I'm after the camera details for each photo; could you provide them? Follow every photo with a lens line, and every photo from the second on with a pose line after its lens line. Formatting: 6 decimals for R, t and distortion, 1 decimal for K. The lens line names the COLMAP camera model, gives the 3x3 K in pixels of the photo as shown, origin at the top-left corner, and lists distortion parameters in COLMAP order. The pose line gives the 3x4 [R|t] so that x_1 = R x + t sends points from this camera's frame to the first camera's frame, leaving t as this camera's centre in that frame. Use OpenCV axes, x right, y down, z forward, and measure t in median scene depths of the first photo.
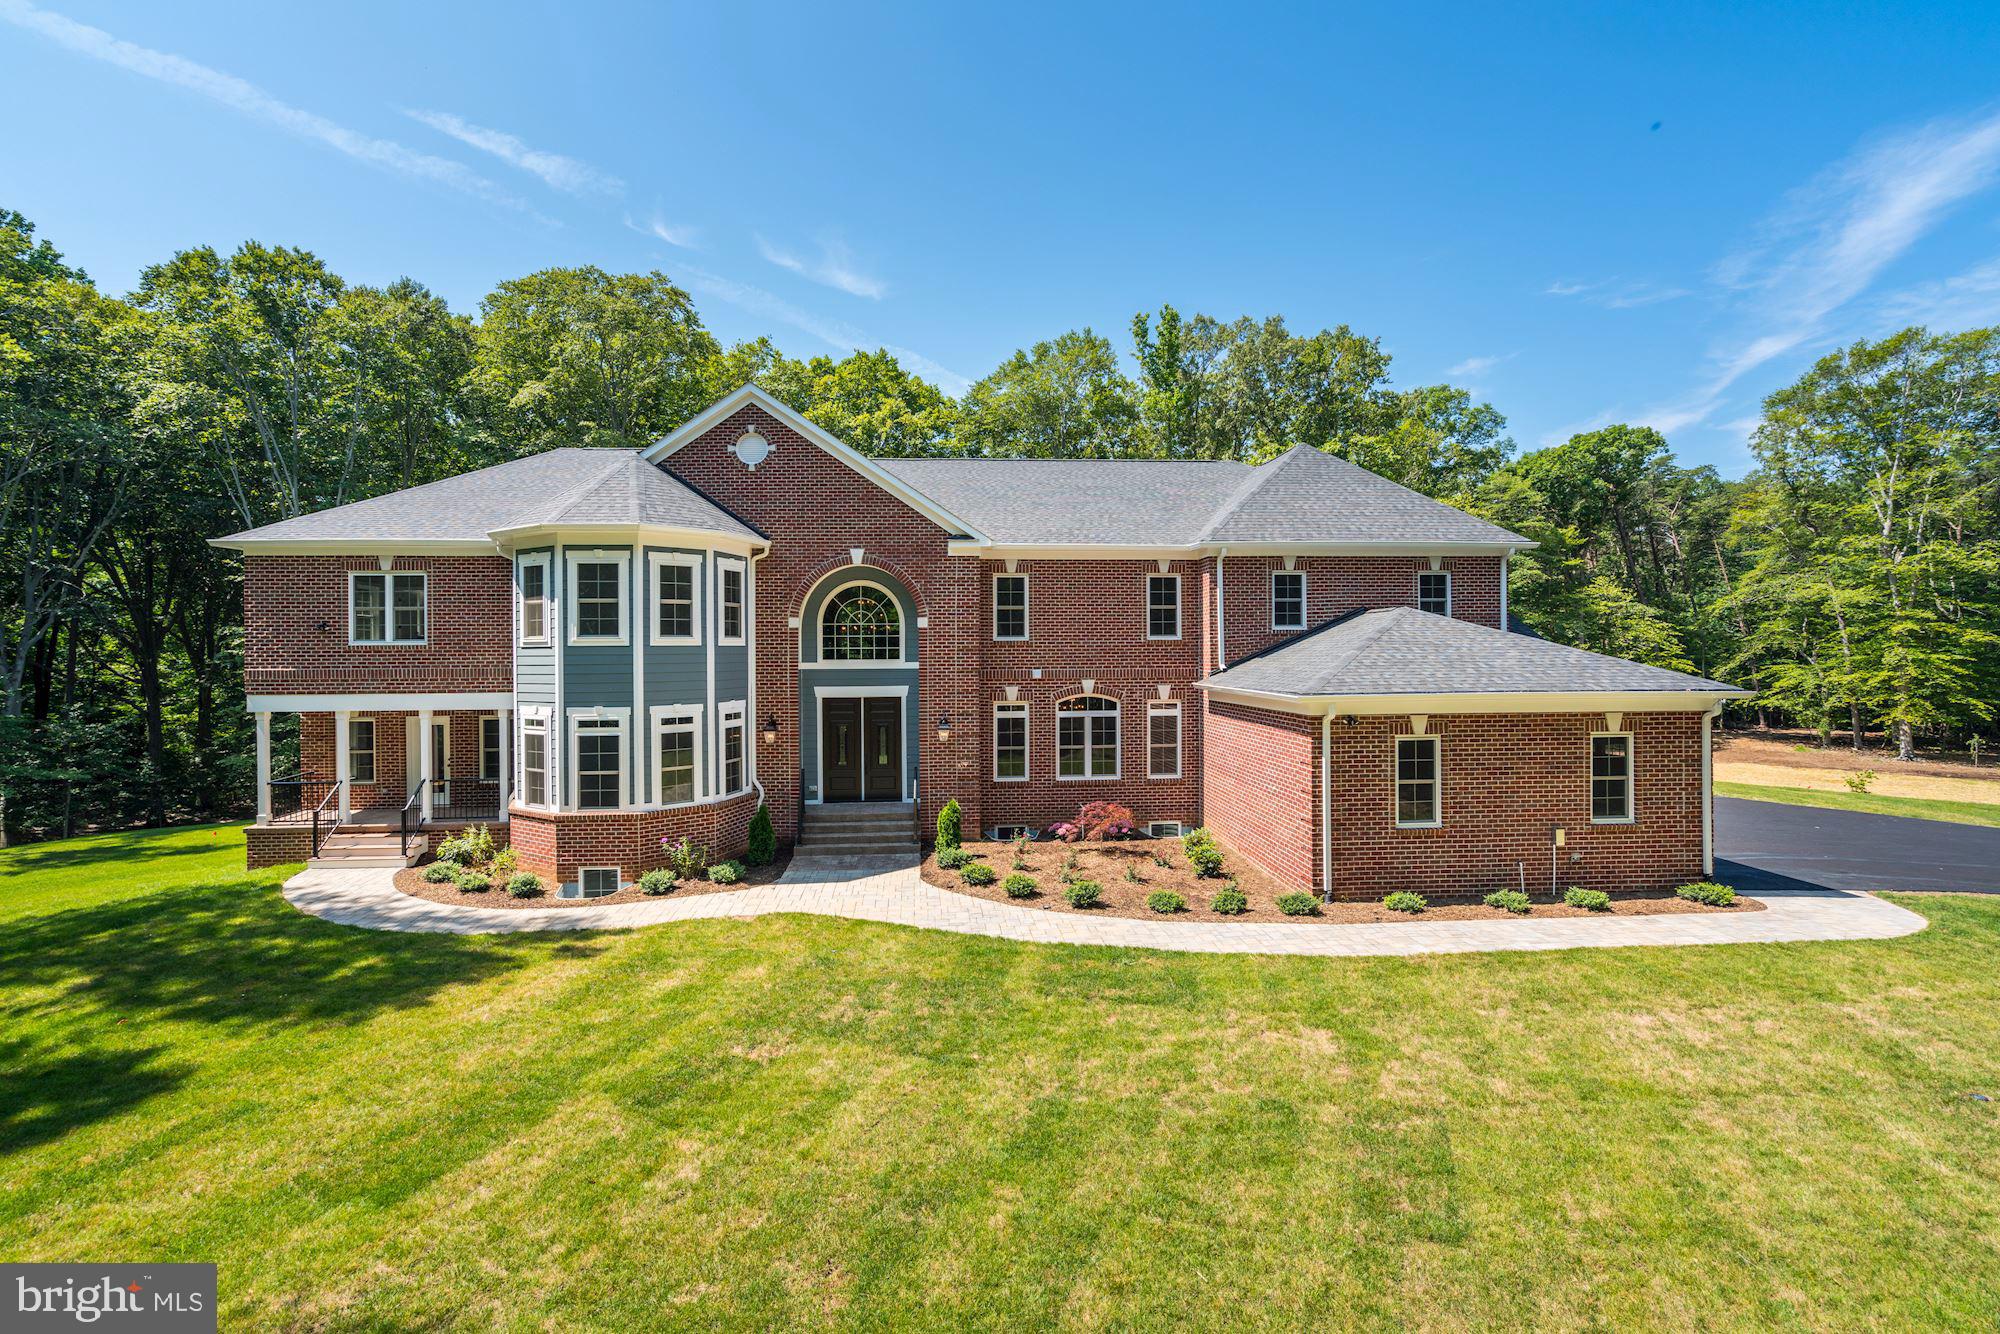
lens RADIAL K [[908.5, 0, 1041.6], [0, 908.5, 649.2], [0, 0, 1]] dist [-0.002797, -0.000135]
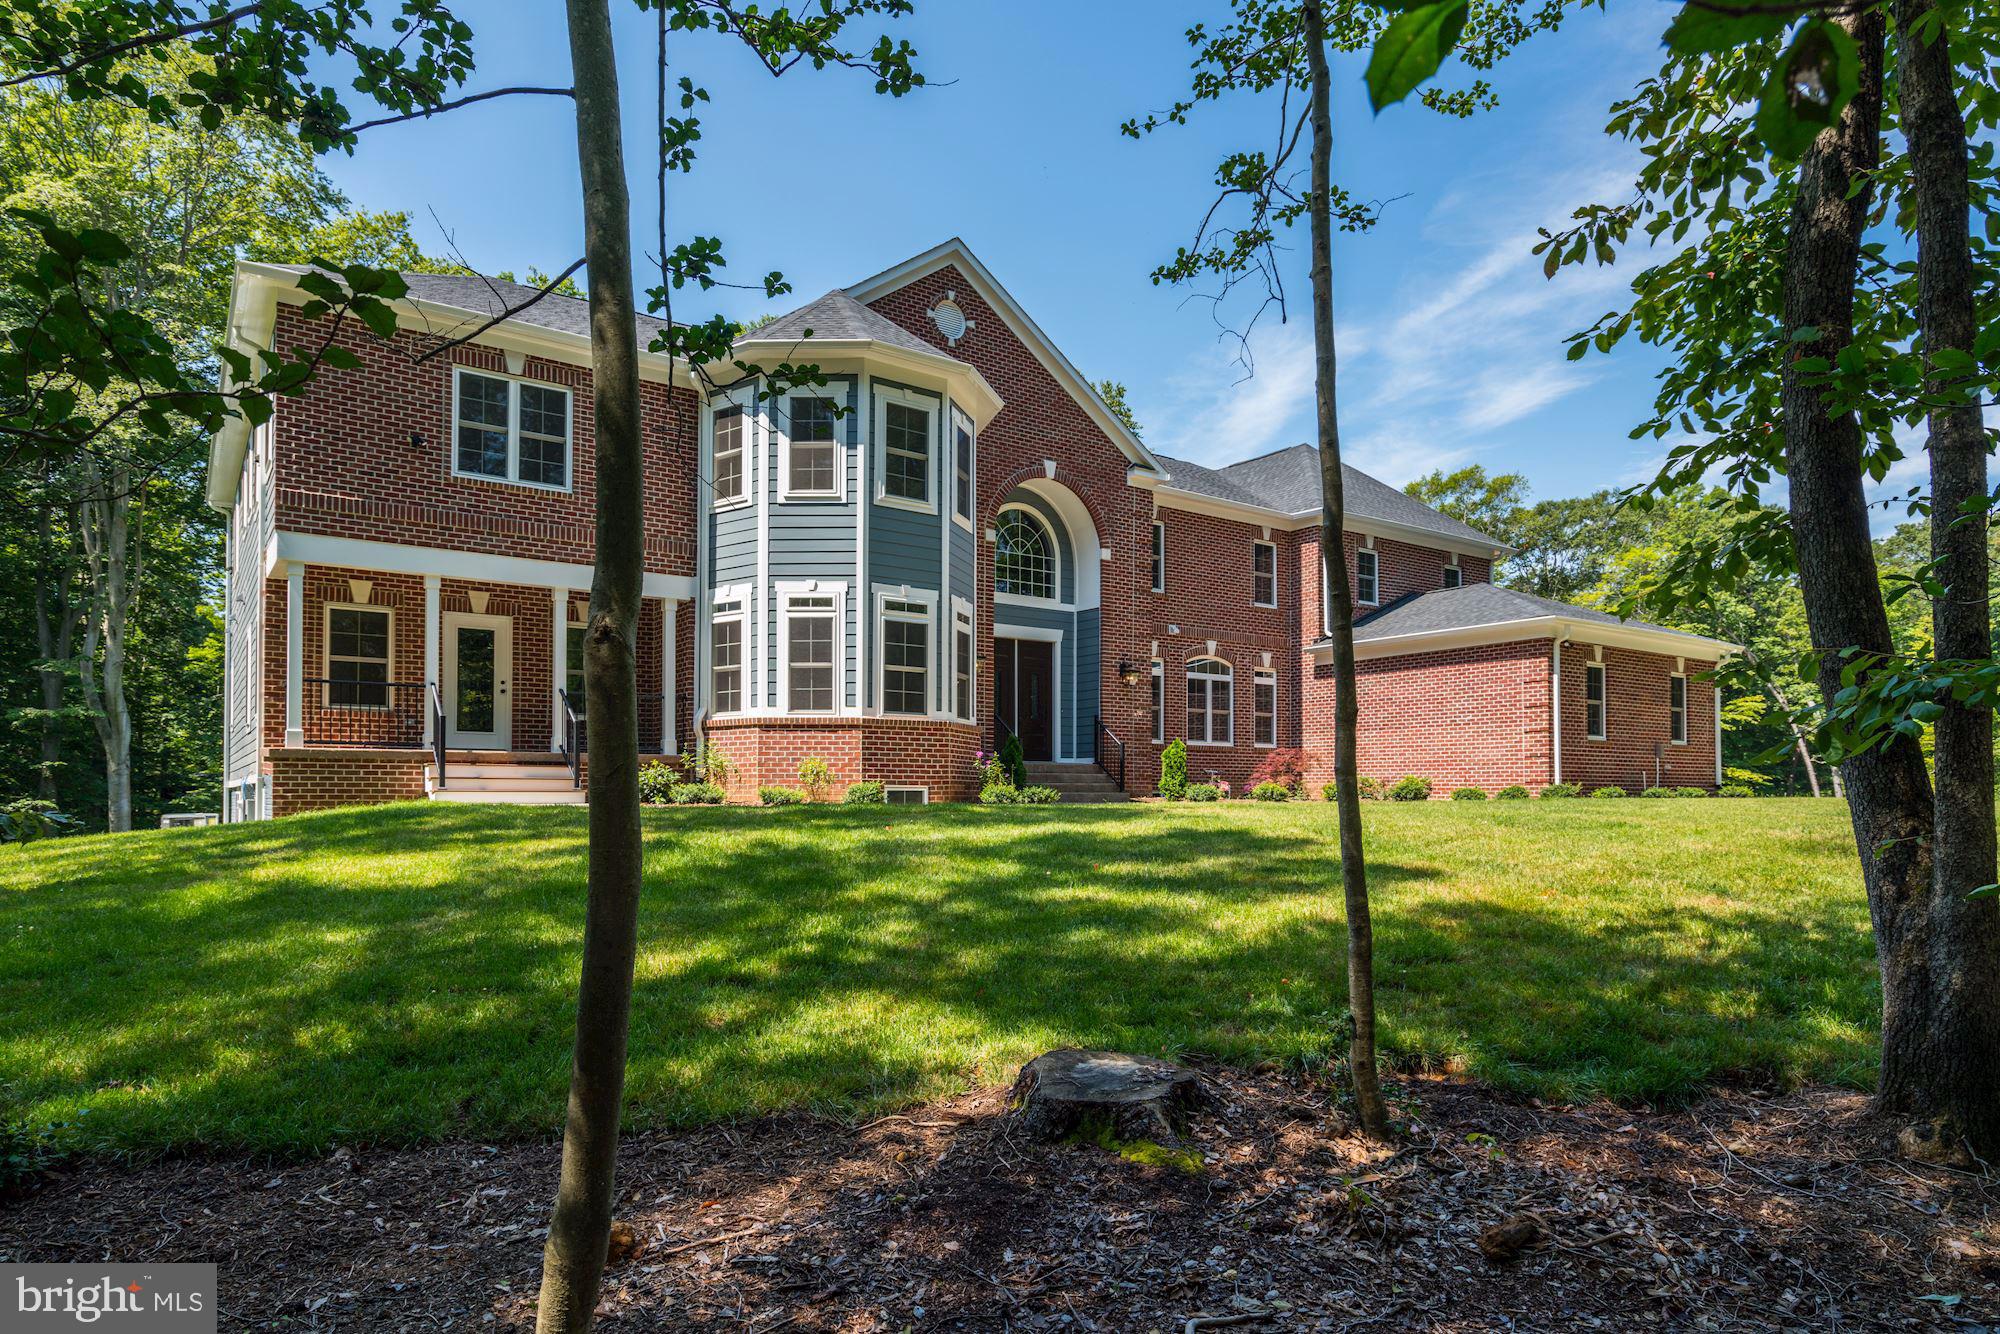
lens RADIAL K [[1150.6, 0, 1000.3], [0, 1150.6, 774.8], [0, 0, 1]] dist [0.014436, -0.000085]
pose [[0.858749, 0.016419, 0.512133, -0.966962], [-0.002681, 0.999617, -0.027552, 0.266412], [-0.512389, 0.022287, 0.858464, 0.096202]]
